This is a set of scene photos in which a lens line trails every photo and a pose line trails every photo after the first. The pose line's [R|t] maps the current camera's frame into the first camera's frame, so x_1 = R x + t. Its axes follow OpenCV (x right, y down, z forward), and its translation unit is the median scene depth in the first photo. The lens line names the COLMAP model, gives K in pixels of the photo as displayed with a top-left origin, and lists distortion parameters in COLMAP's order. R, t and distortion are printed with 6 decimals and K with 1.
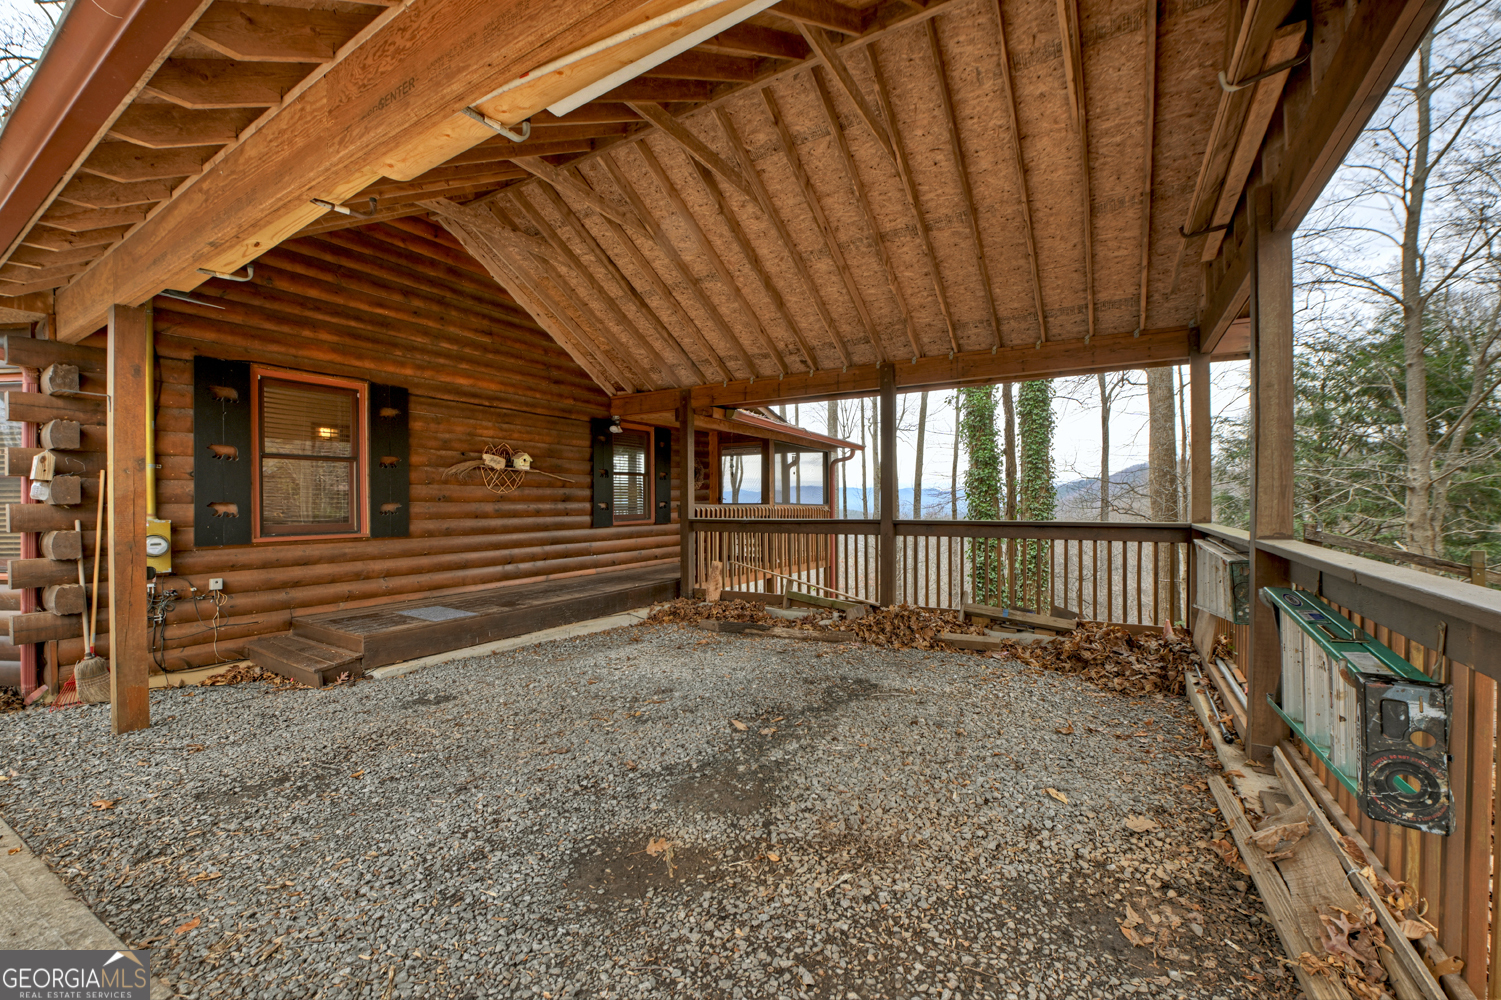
lens RADIAL K [[590.9, 0, 753.7], [0, 590.9, 504.2], [0, 0, 1]] dist [-0.017699, -0.001987]
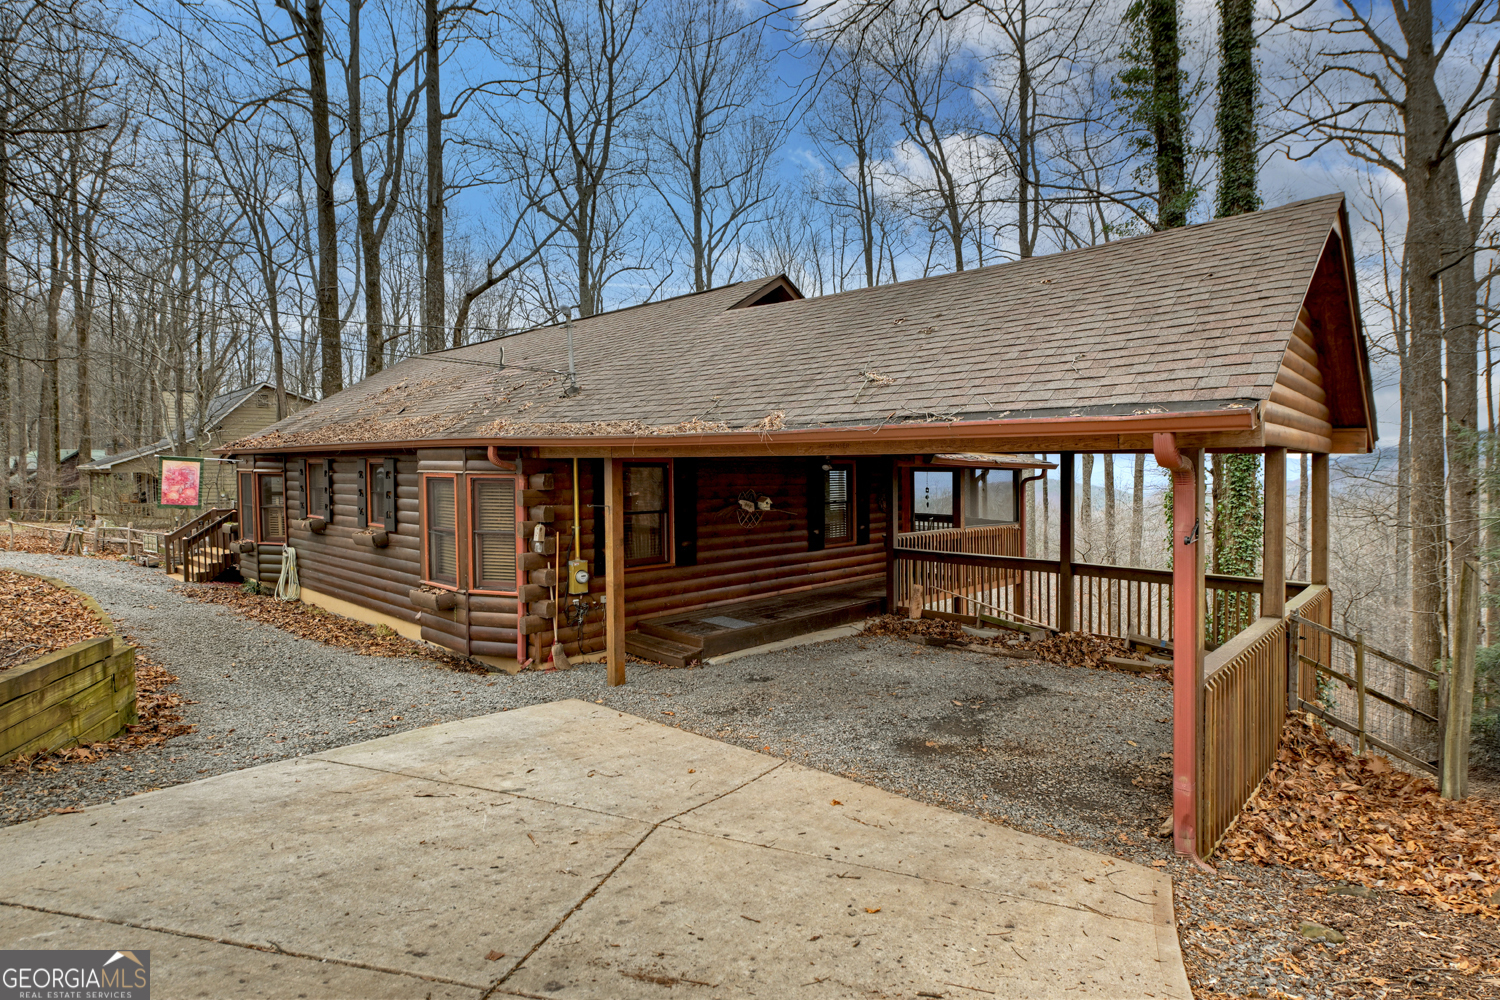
lens RADIAL K [[765.4, 0, 729.4], [0, 765.4, 466.8], [0, 0, 1]] dist [-0.005963, -0.000827]
pose [[0.970508, 0.001664, -0.241064, -0.081466], [-0.001553, 0.999999, 0.000652, -0.194600], [0.241065, -0.000259, 0.970509, -0.814528]]
